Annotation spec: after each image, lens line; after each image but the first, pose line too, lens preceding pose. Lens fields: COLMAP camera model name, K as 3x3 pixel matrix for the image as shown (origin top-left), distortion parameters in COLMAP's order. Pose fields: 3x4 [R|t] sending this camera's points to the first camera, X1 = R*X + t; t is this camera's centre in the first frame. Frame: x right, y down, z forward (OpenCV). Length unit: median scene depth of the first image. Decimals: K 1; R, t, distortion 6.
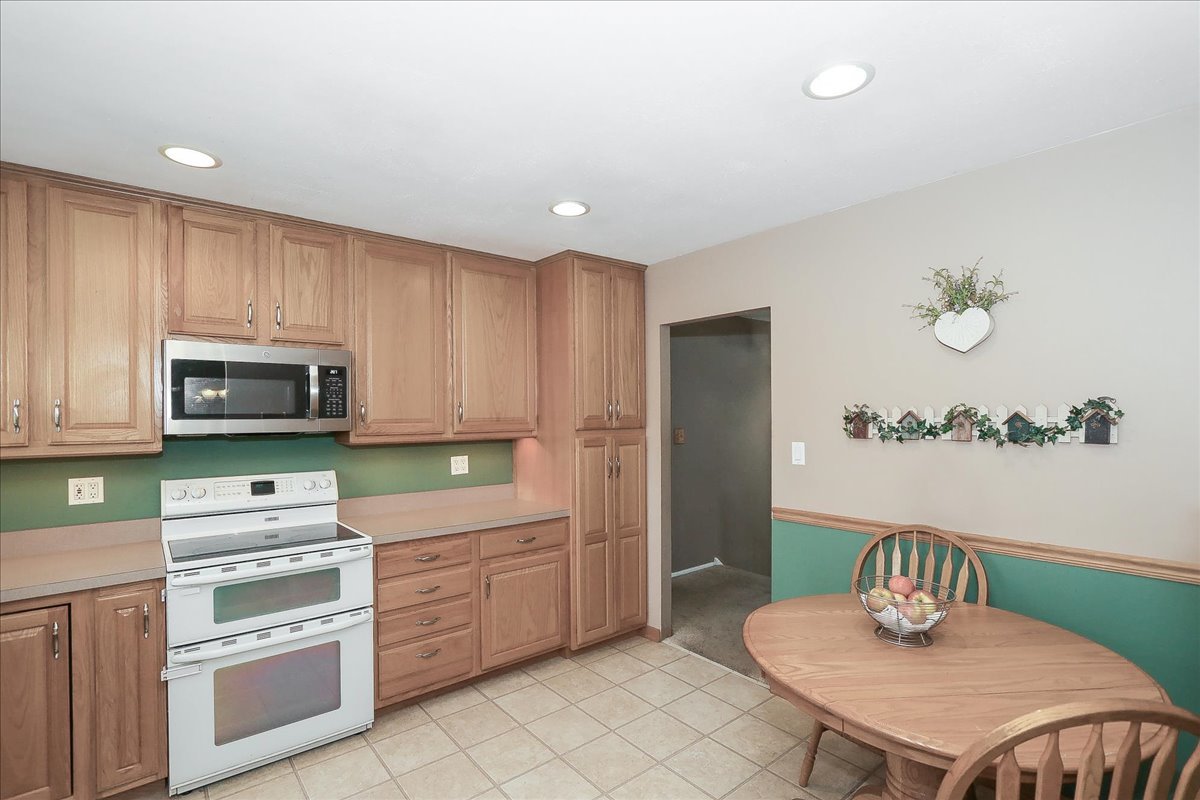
lens RADIAL K [[571.7, 0, 599.9], [0, 571.7, 414.1], [0, 0, 1]] dist [-0.000657, -0.000077]
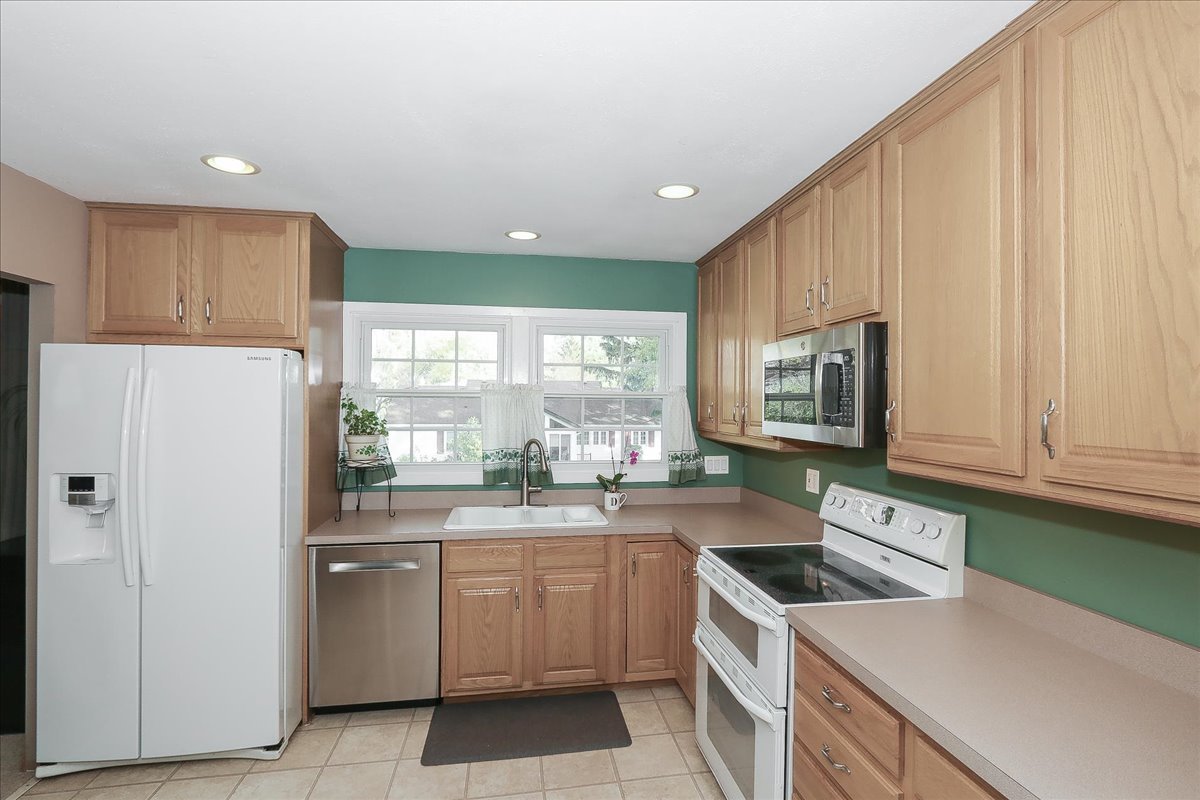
lens RADIAL K [[584.4, 0, 600.0], [0, 584.4, 400.0], [0, 0, 1]] dist [-0.001670, 0.000042]
pose [[-0.502372, 0.003717, -0.864644, 0.281221], [0.004160, 0.999990, 0.001881, -0.027124], [0.864642, -0.002652, -0.502382, 1.106763]]
